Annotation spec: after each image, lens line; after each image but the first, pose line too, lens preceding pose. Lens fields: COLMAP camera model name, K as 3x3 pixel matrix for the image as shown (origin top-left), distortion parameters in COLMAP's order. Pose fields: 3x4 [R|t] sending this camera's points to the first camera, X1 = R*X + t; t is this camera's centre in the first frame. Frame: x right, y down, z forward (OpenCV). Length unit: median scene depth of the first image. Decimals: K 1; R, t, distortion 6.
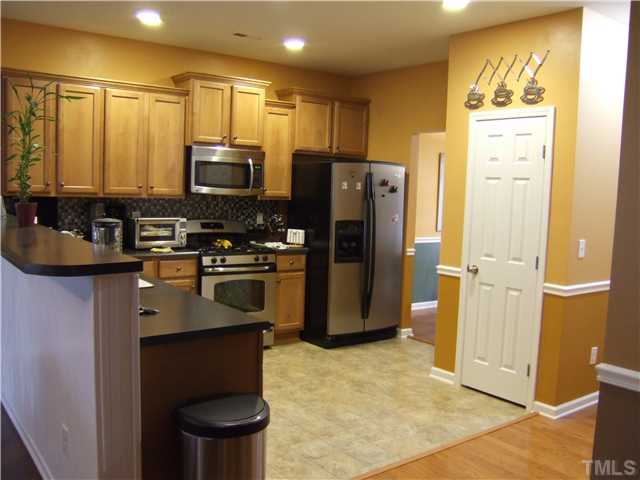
lens RADIAL K [[609.8, 0, 320.1], [0, 609.8, 241.0], [0, 0, 1]] dist [-0.120747, 0.000000]
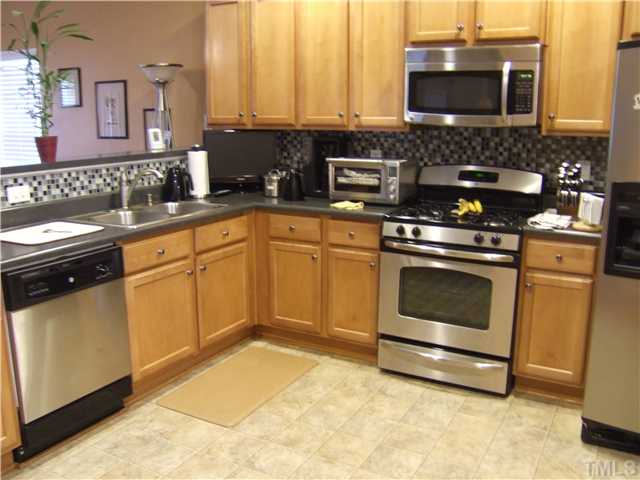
lens RADIAL K [[609.8, 0, 319.8], [0, 609.8, 238.1], [0, 0, 1]] dist [-0.120747, 0.000000]
pose [[0.409484, 0.148395, -0.900168, 0.343865], [-0.067117, 0.988909, 0.132493, -0.036079], [0.909845, 0.006163, 0.414902, 0.632864]]
